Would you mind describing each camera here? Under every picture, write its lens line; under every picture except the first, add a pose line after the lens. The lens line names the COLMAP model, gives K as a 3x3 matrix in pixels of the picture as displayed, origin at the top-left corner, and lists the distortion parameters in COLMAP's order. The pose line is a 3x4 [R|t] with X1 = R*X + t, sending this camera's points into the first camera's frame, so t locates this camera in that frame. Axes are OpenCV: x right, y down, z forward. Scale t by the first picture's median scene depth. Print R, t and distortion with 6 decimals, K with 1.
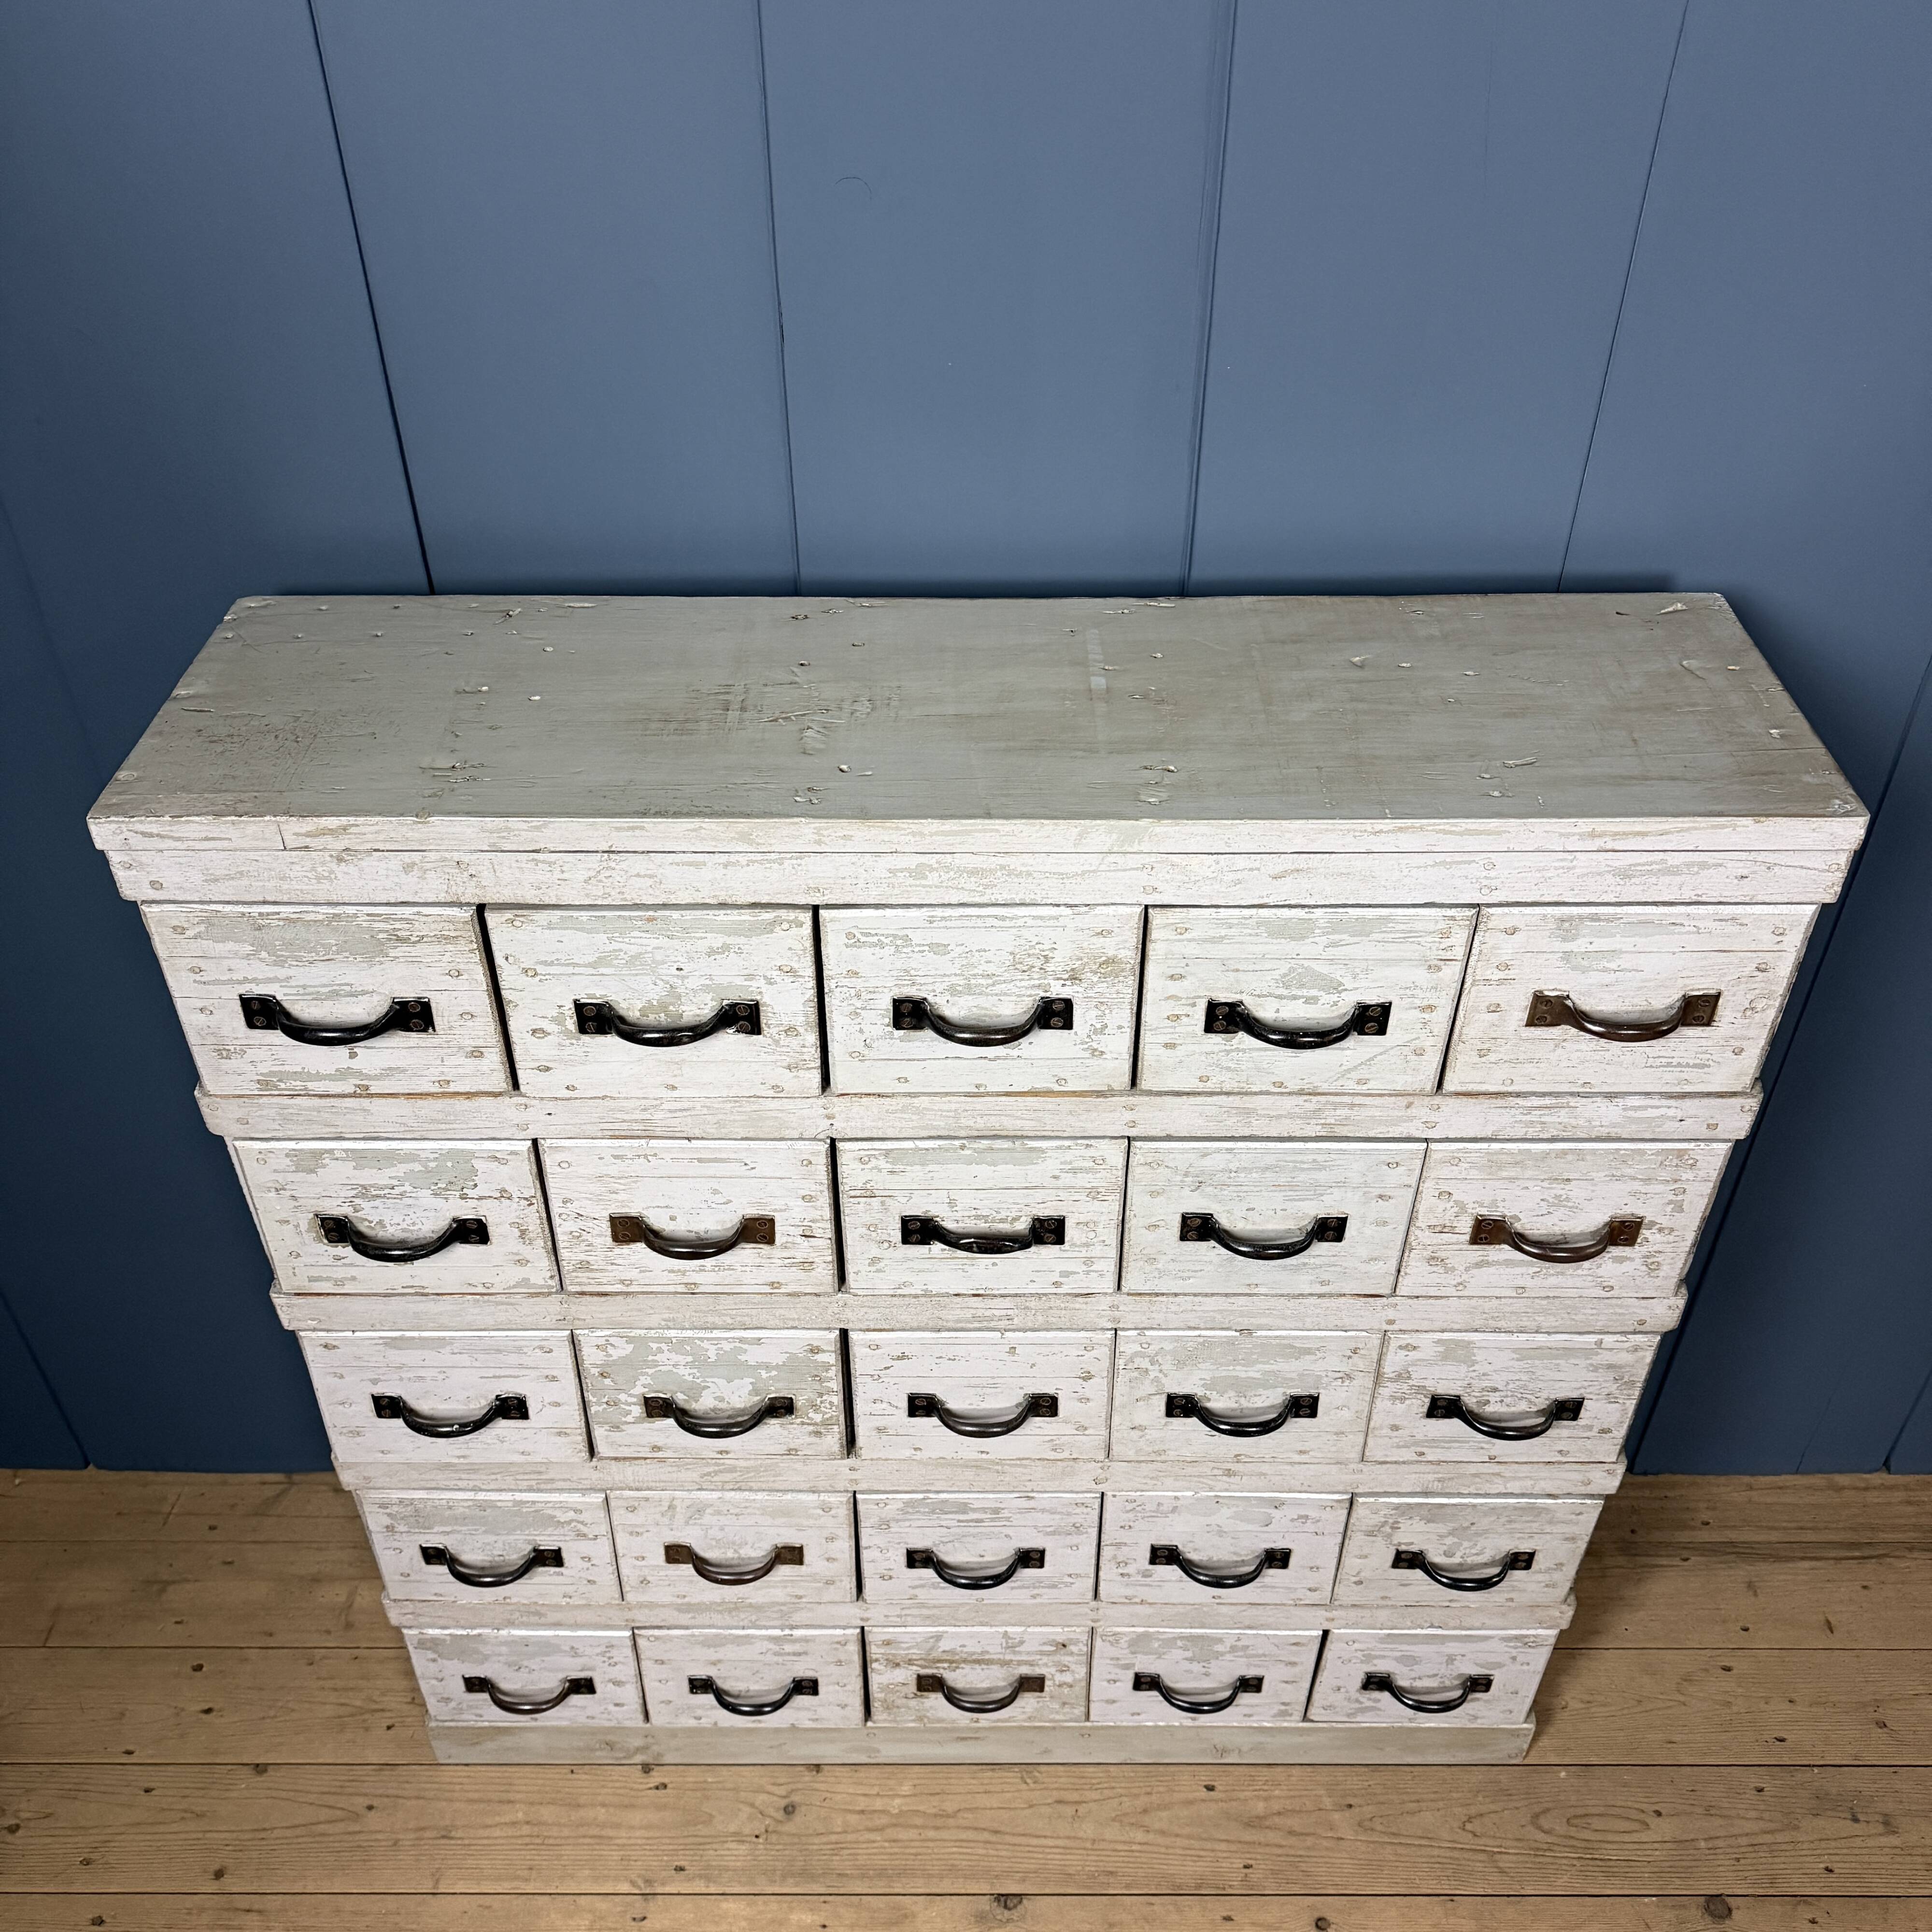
lens RADIAL K [[1791.3, 0, 963.9], [0, 1791.3, 961.5], [0, 0, 1]] dist [0.200905, -0.445507]
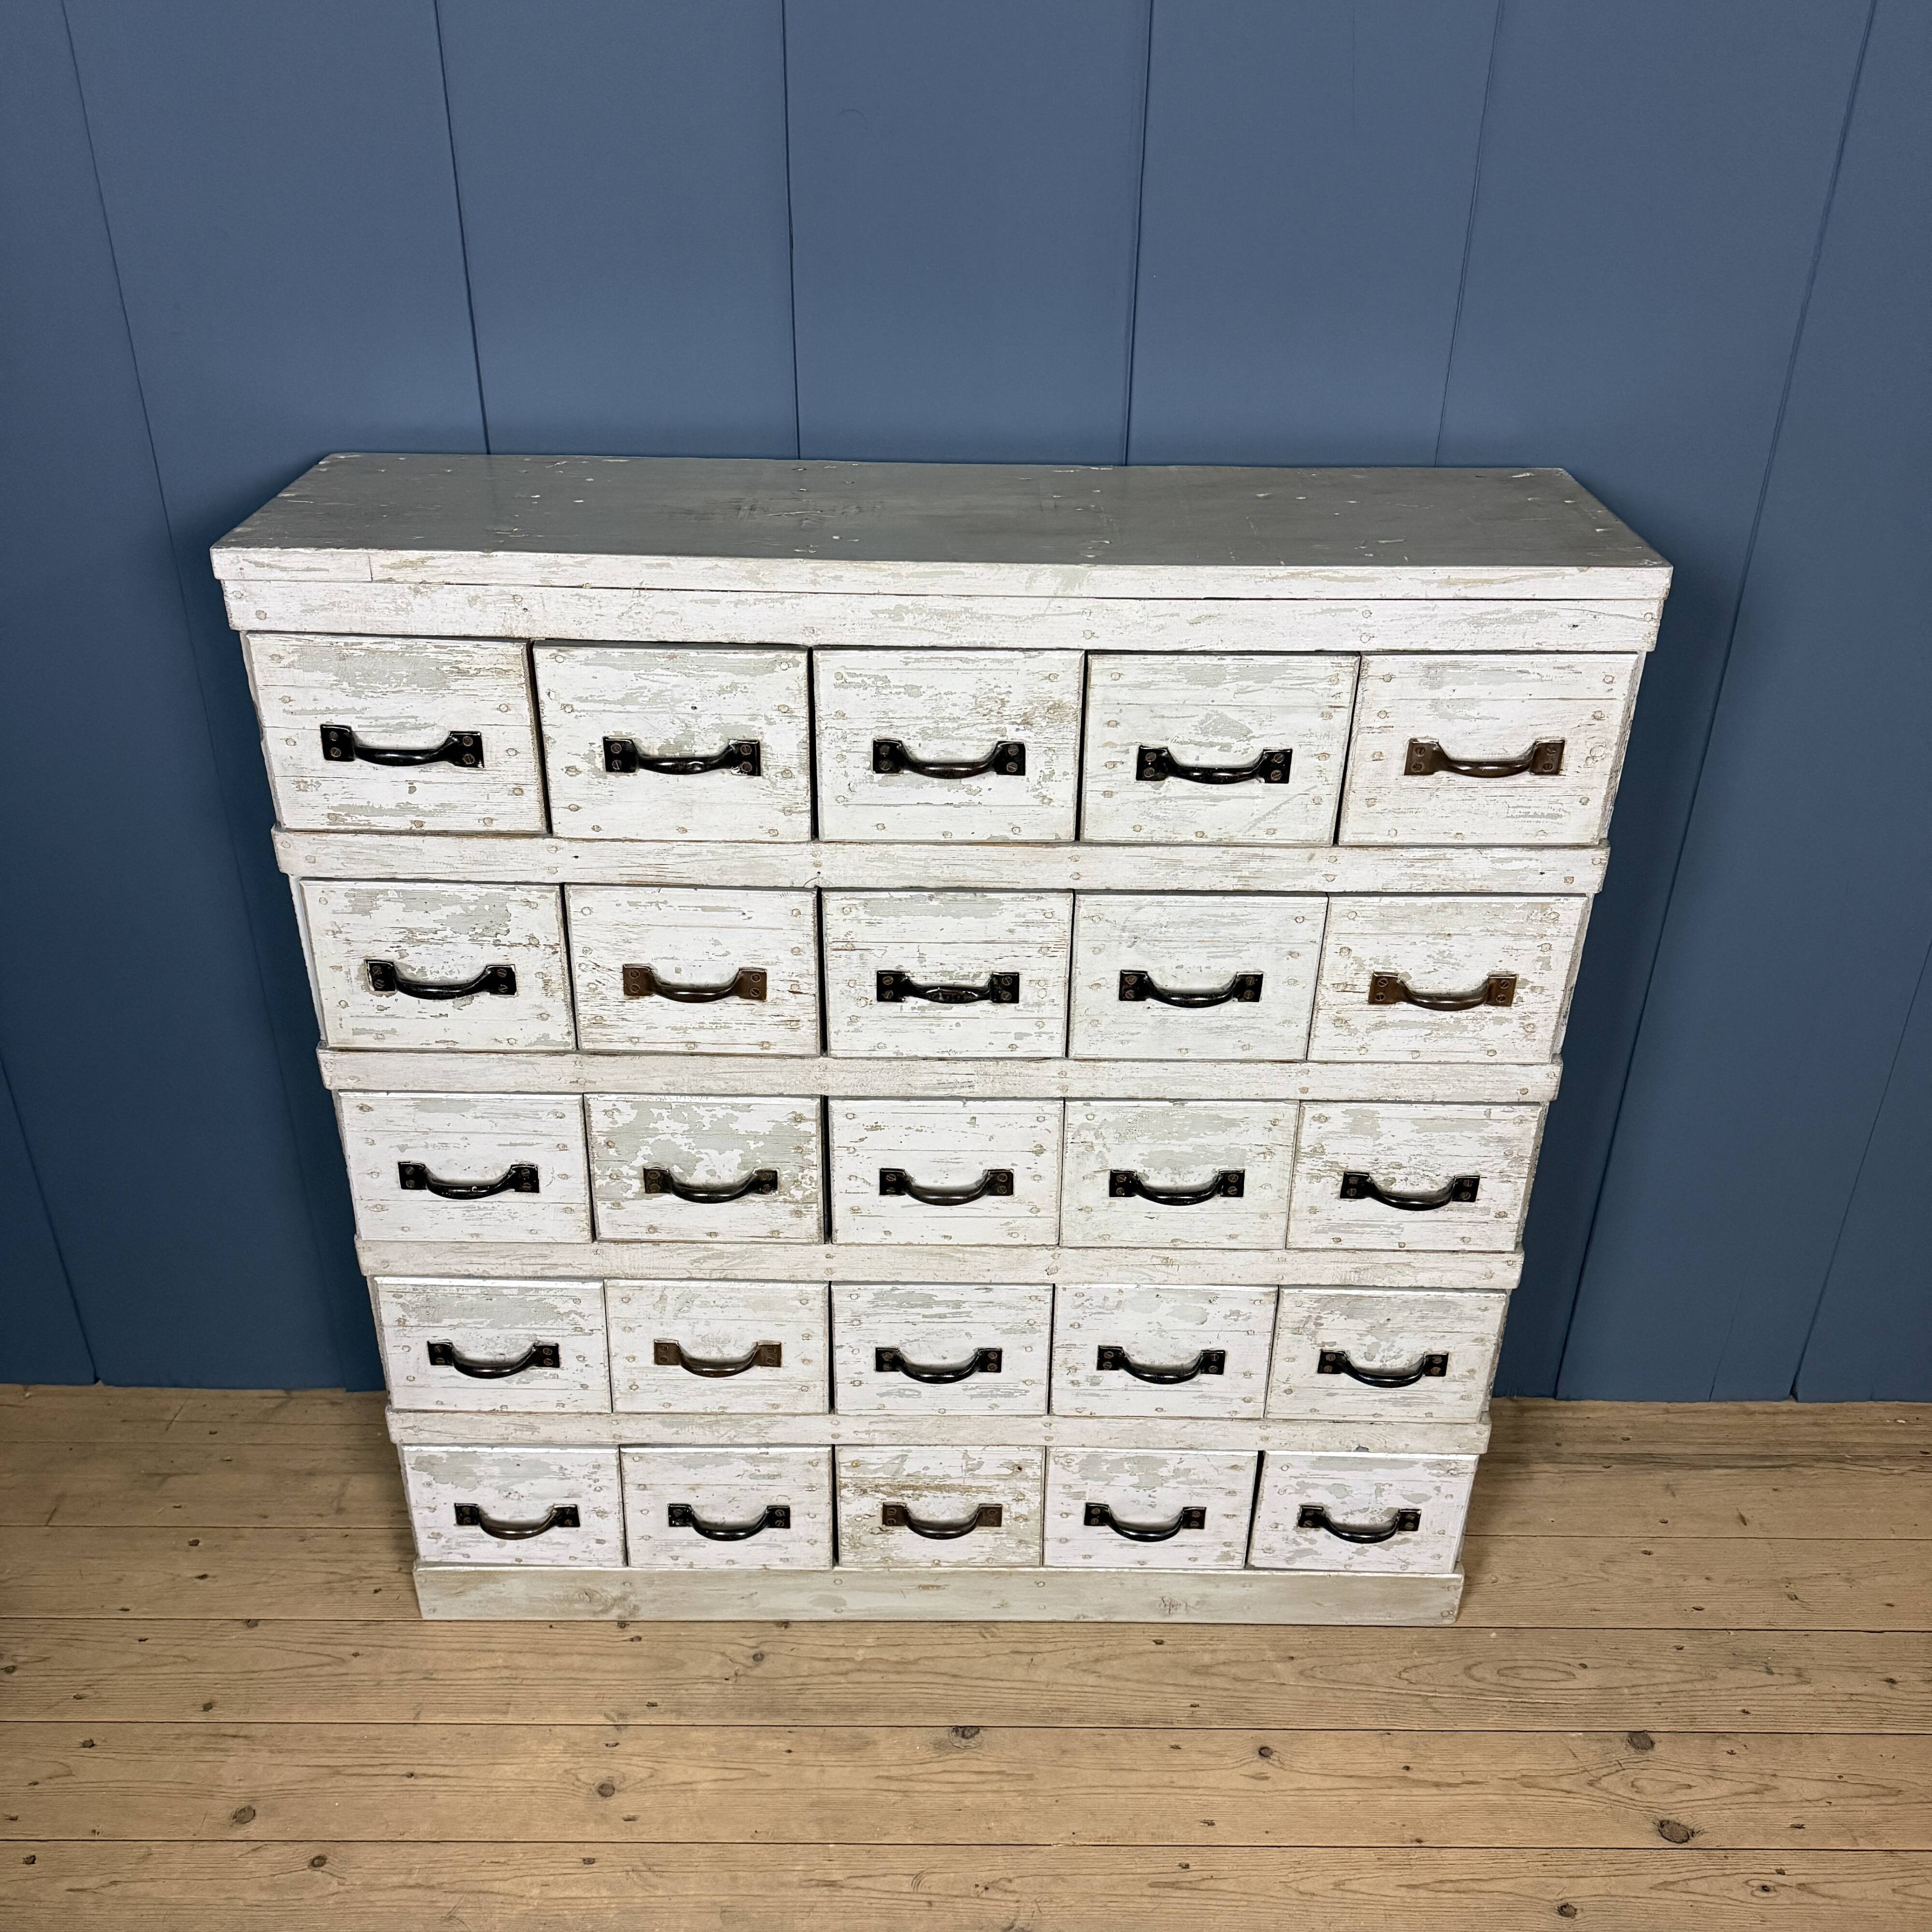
lens RADIAL K [[1792.6, 0, 966.0], [0, 1792.6, 966.0], [0, 0, 1]] dist [0.206280, -0.452236]
pose [[0.999837, 0.011482, 0.013947, 0.005955], [-0.009084, 0.986877, -0.161217, 0.320488], [-0.015615, 0.161064, 0.986820, -0.133723]]
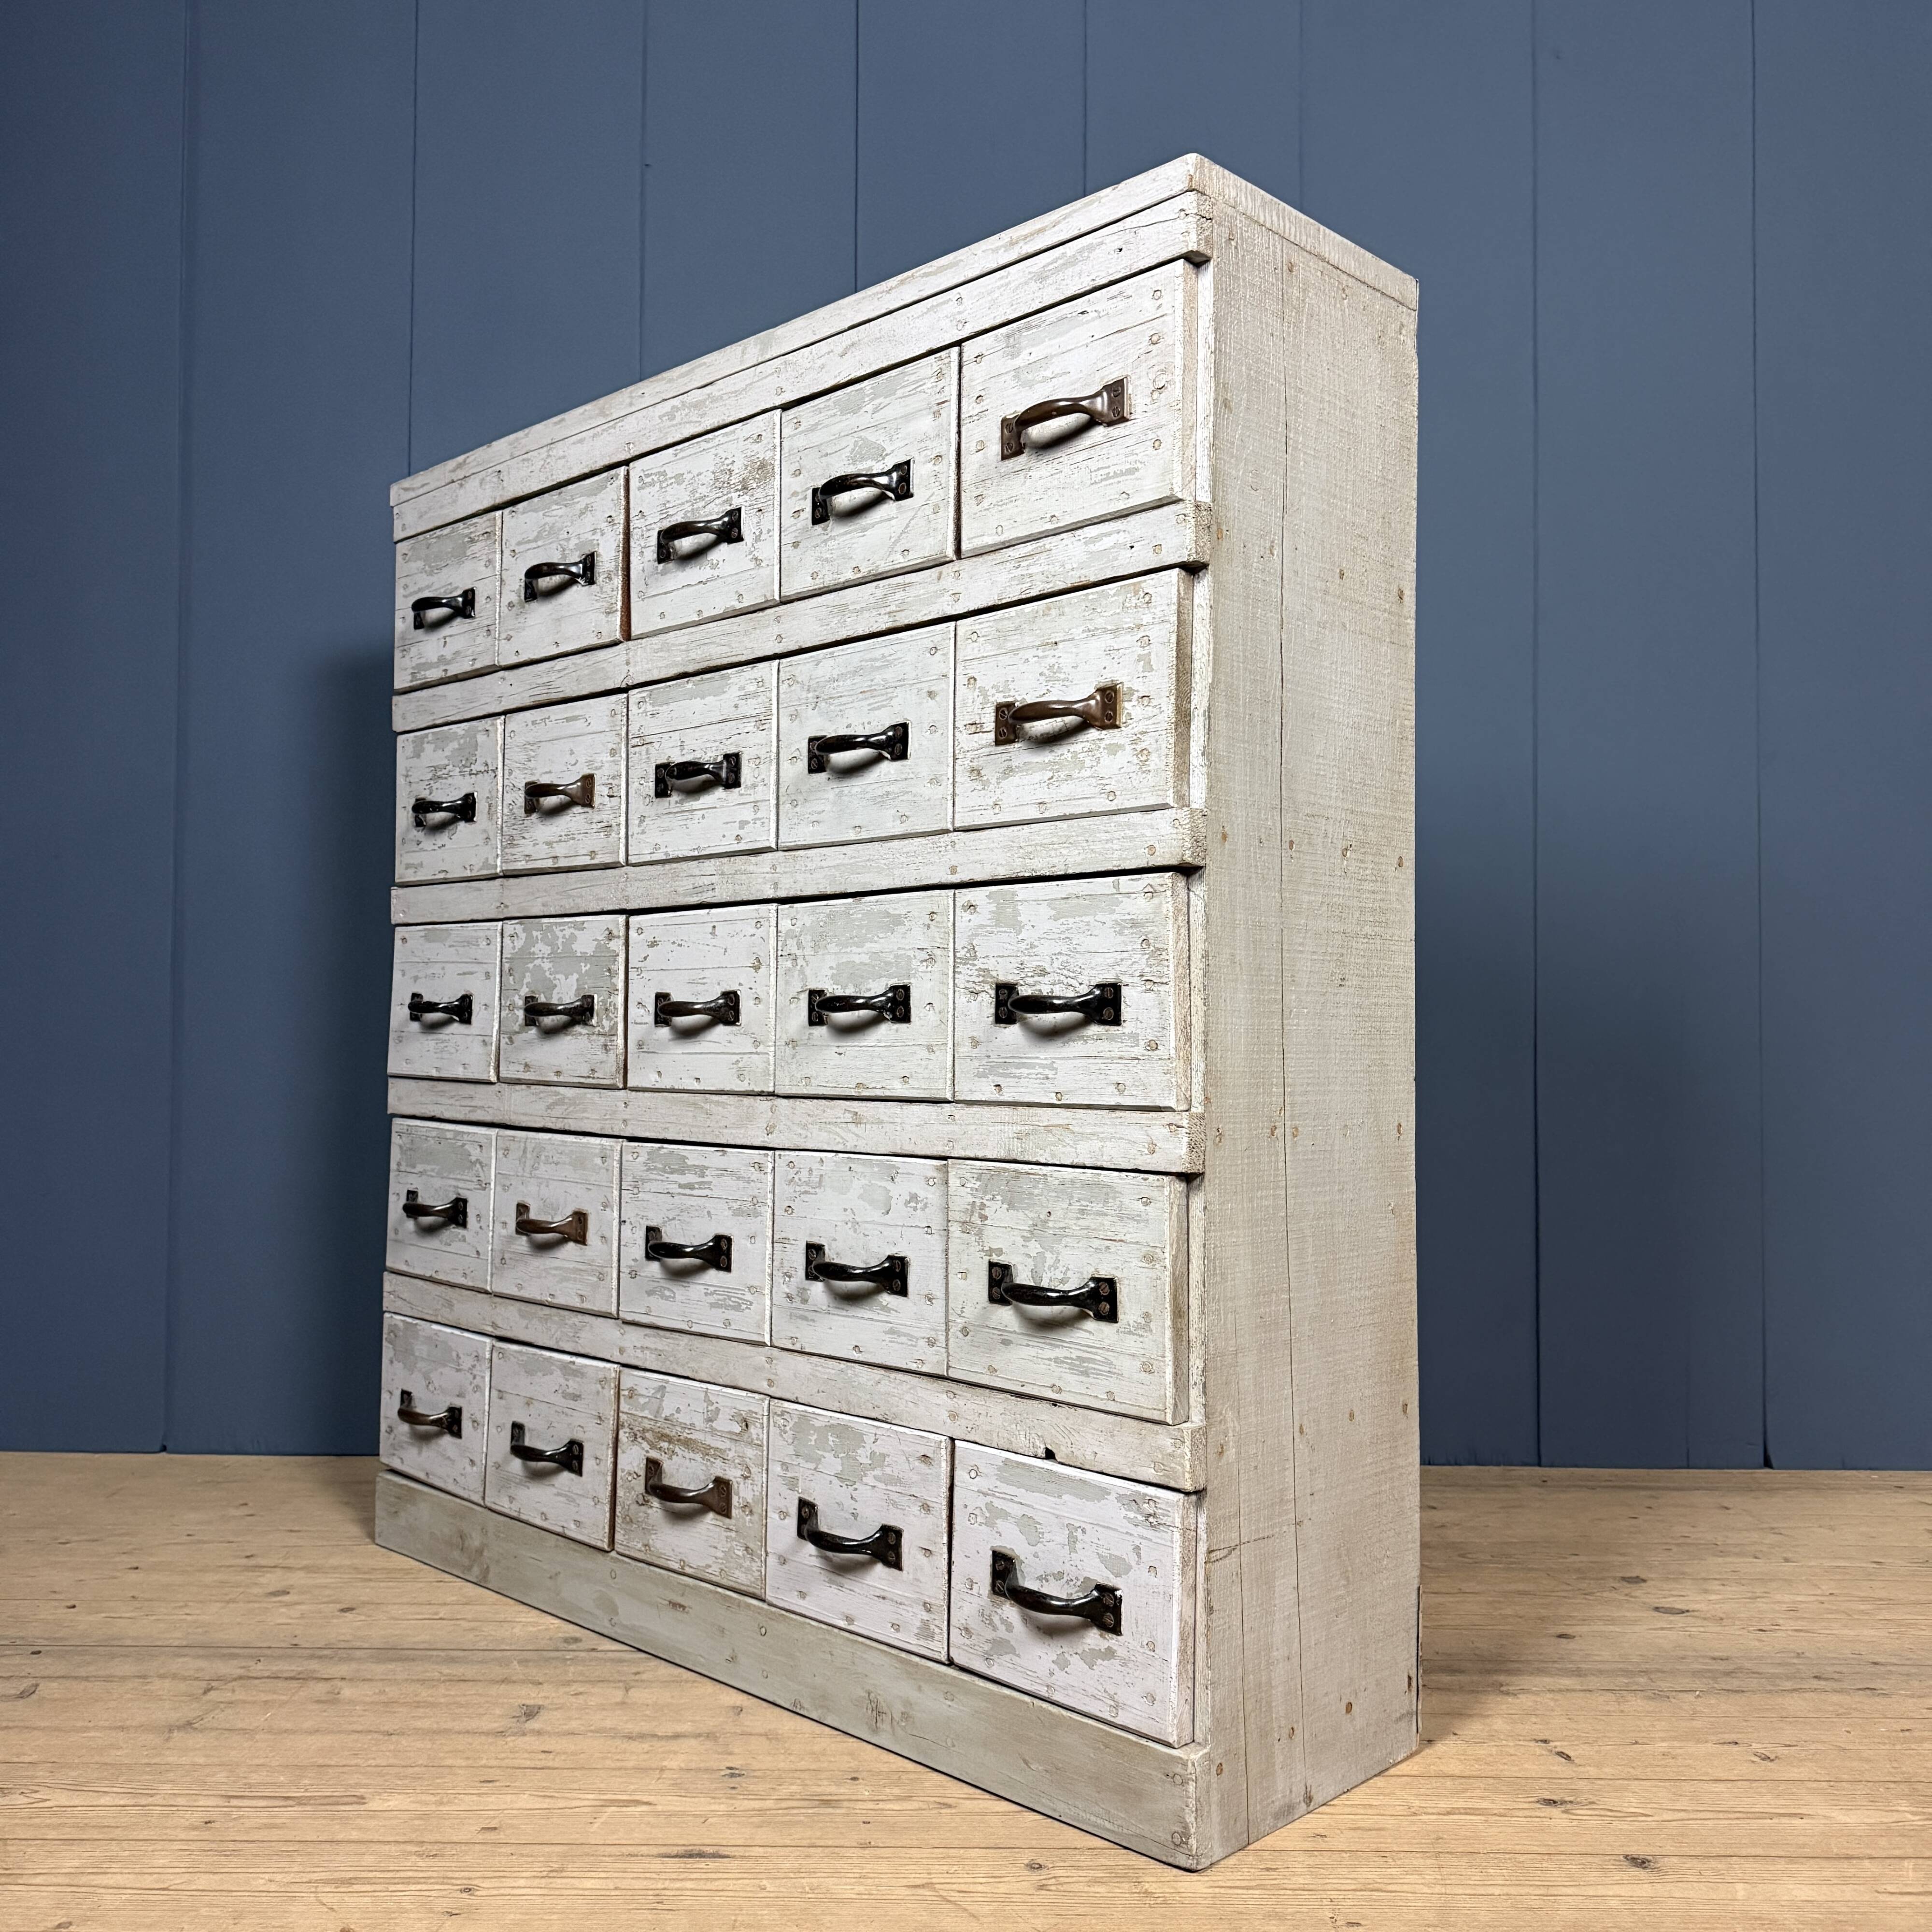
lens RADIAL K [[1782.6, 0, 962.1], [0, 1782.6, 968.5], [0, 0, 1]] dist [0.177408, -0.321646]
pose [[0.717427, -0.019429, -0.696362, 0.953284], [-0.441746, 0.760250, -0.476320, 0.730297], [0.538664, 0.649340, 0.536842, 0.542648]]
